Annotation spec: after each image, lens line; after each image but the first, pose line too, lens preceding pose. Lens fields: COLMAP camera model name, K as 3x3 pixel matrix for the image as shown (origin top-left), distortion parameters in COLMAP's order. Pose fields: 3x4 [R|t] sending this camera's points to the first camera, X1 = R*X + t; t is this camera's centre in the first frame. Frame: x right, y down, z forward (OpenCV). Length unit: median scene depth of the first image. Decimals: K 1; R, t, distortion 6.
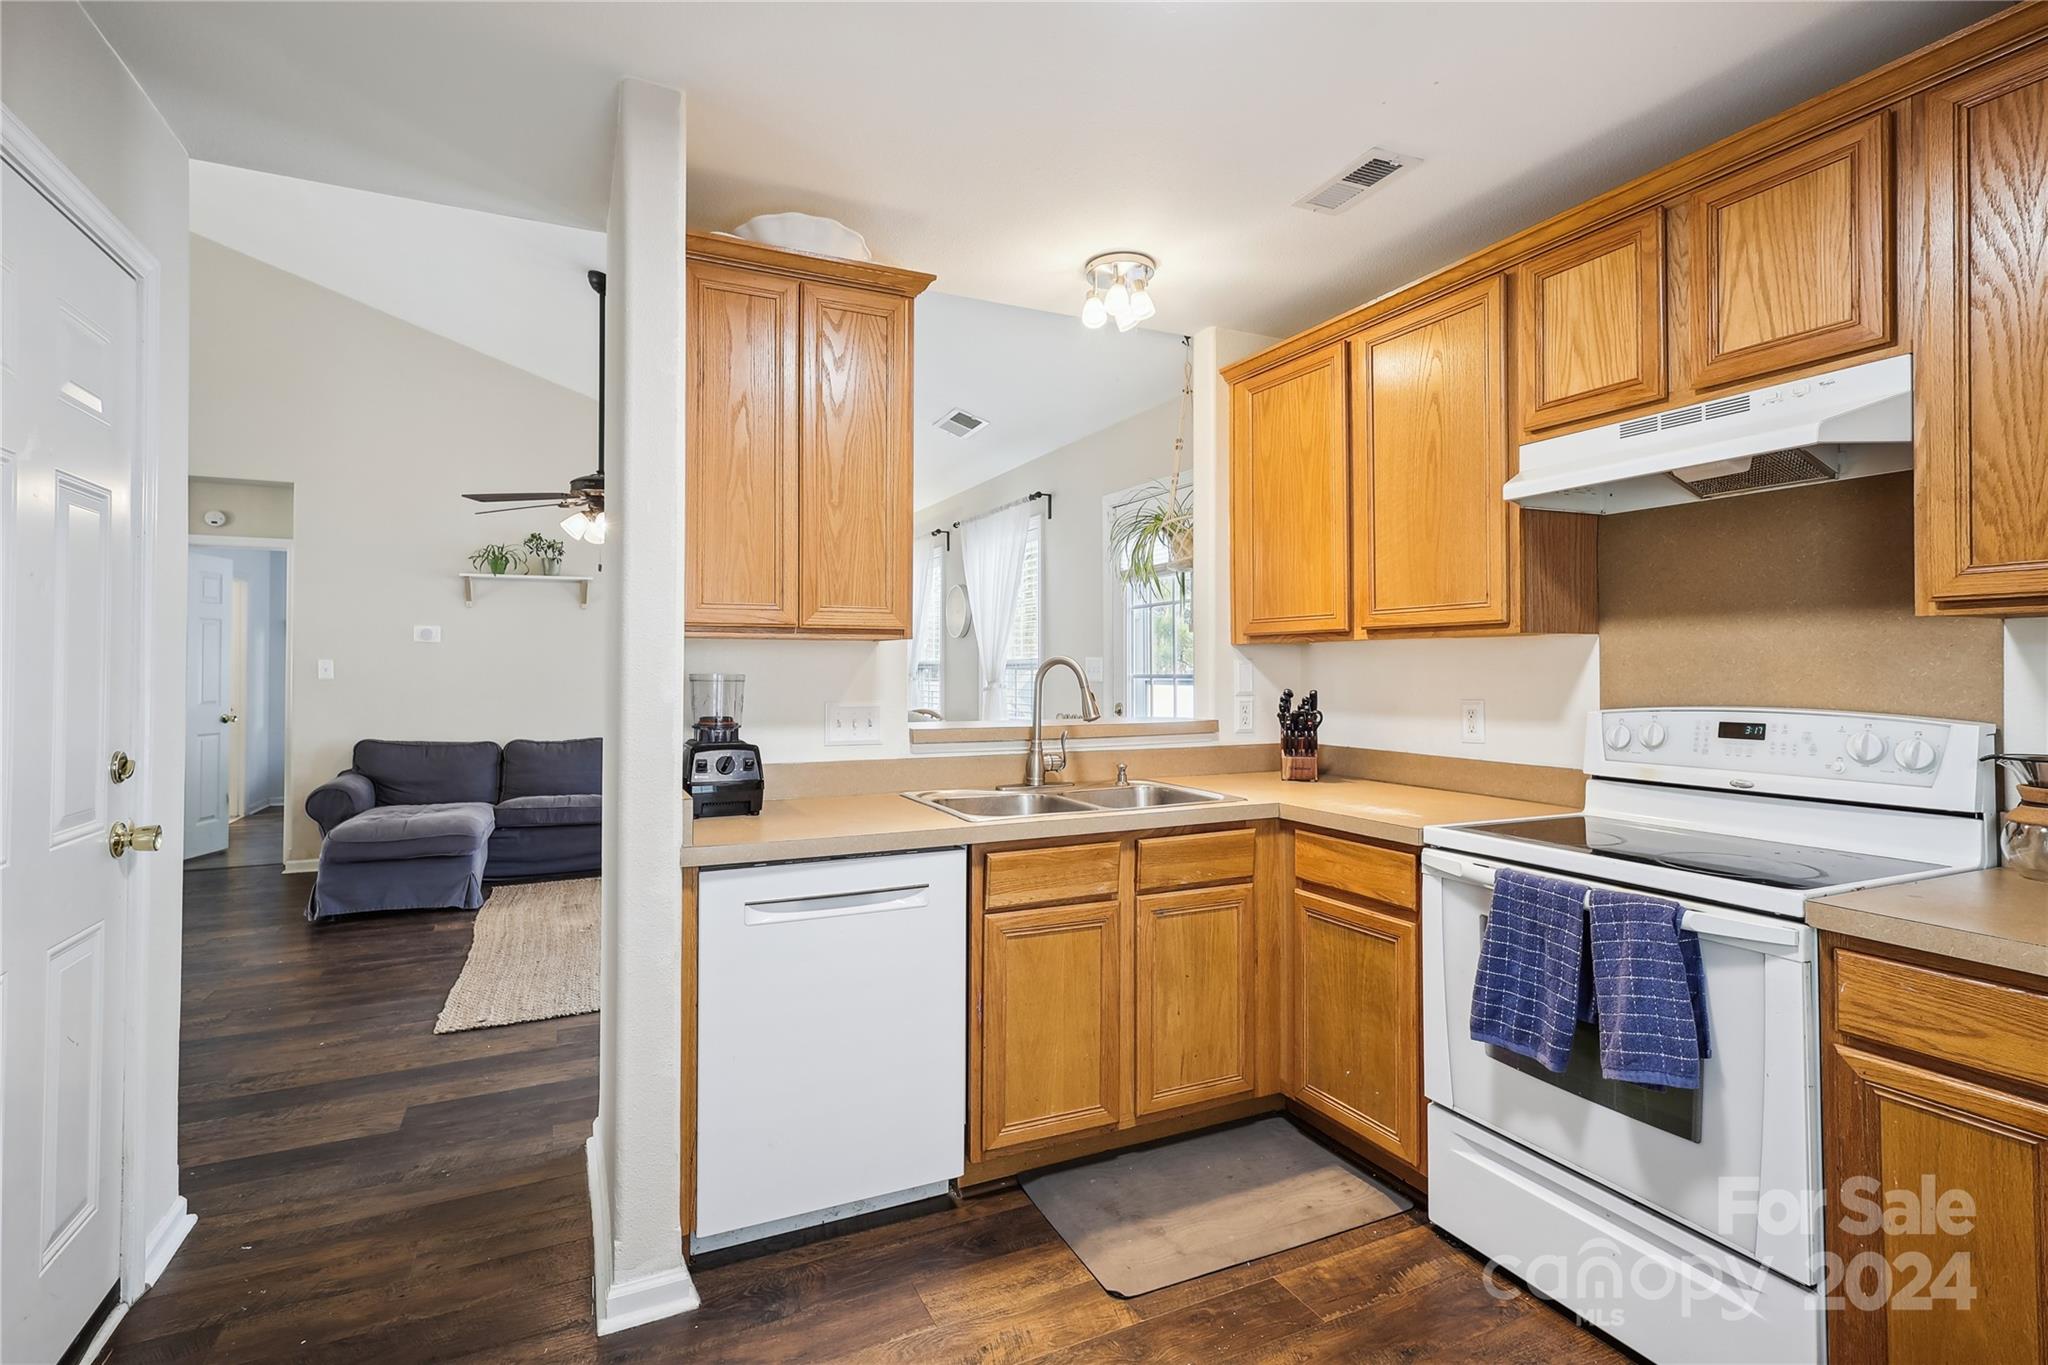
lens RADIAL K [[967.2, 0, 1029.6], [0, 967.2, 656.9], [0, 0, 1]] dist [0.006966, 0.000537]
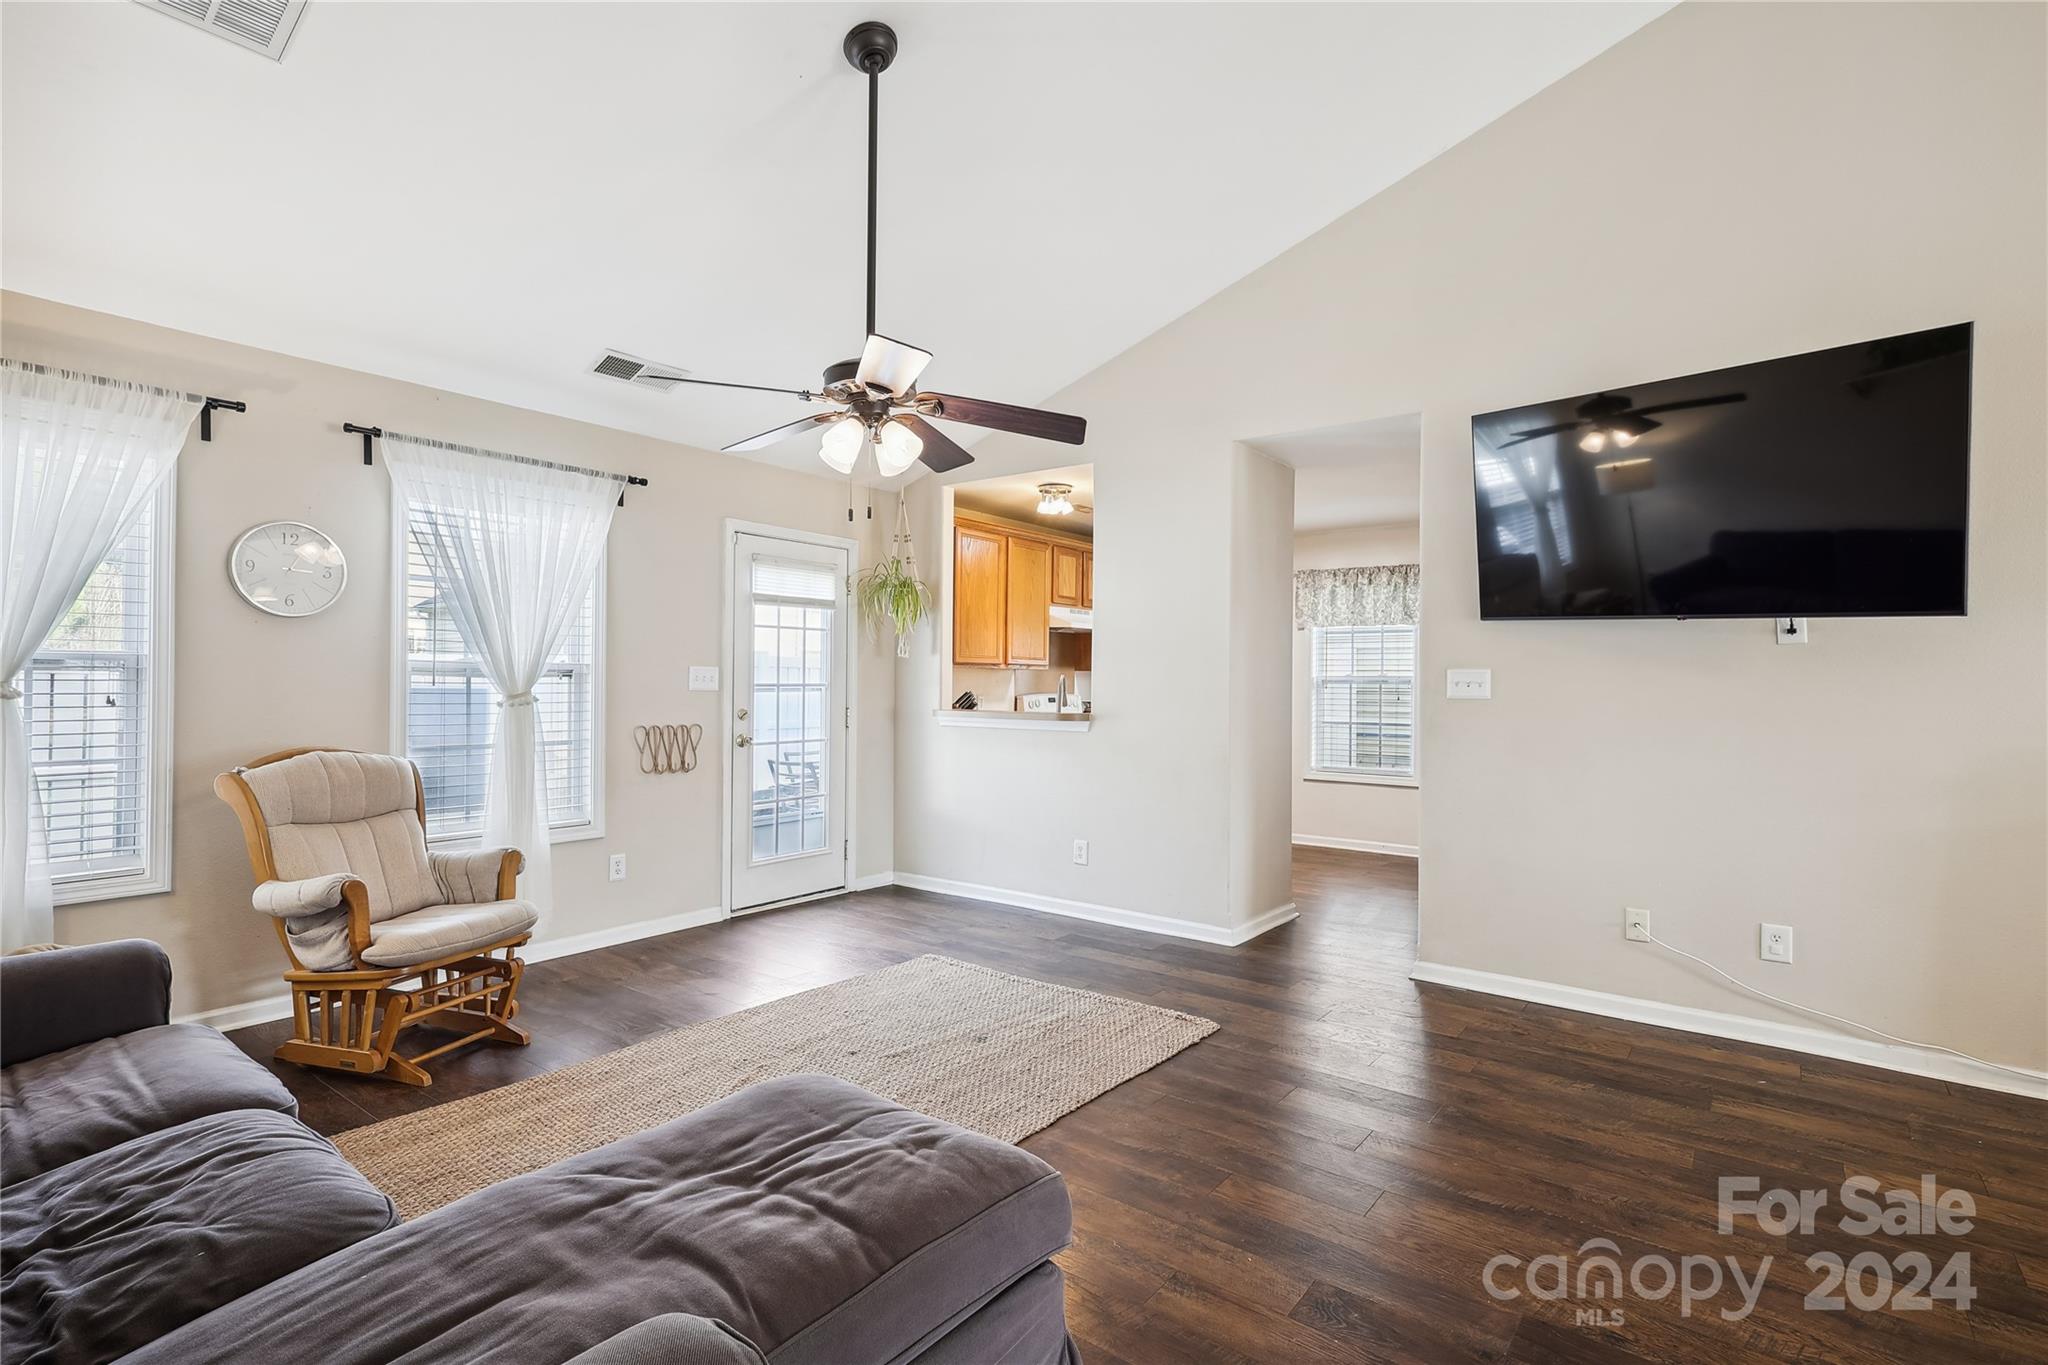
lens RADIAL K [[967.2, 0, 1017.0], [0, 967.2, 671.6], [0, 0, 1]] dist [0.006966, 0.000537]
pose [[-0.437332, 0.007541, 0.899269, -2.080895], [-0.020369, 0.999625, -0.018289, 0.035990], [-0.899070, -0.026316, -0.437014, 2.371424]]
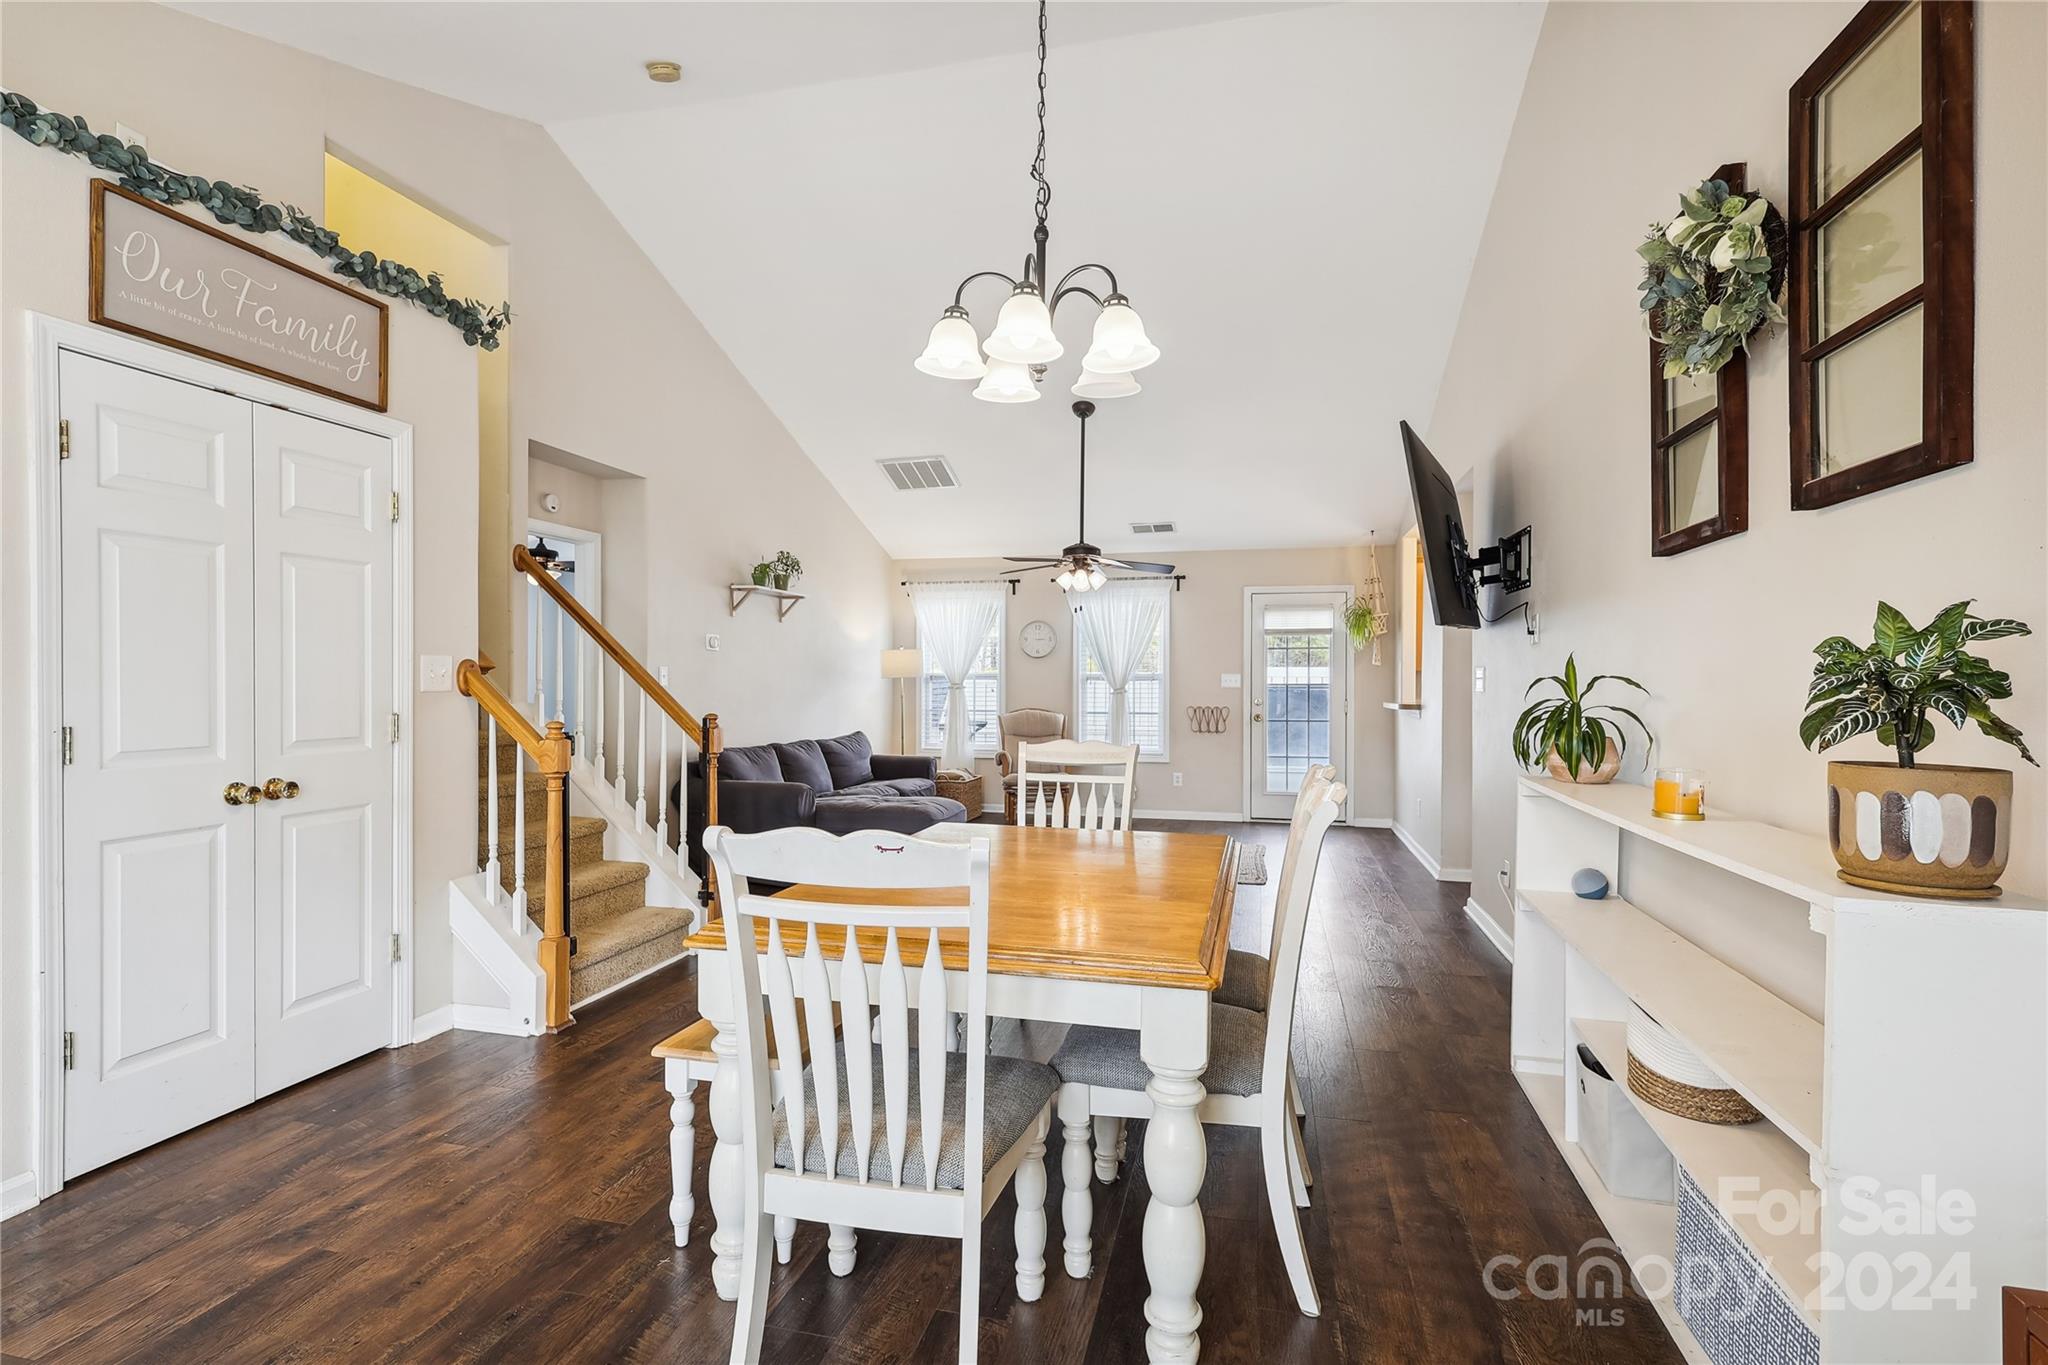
lens RADIAL K [[967.2, 0, 1036.9], [0, 967.2, 674.8], [0, 0, 1]] dist [0.006966, 0.000537]
pose [[0.633452, 0.009925, 0.773718, -3.206413], [-0.014537, 0.999894, -0.000924, 0.017198], [-0.773645, -0.010663, 0.633529, 0.277035]]
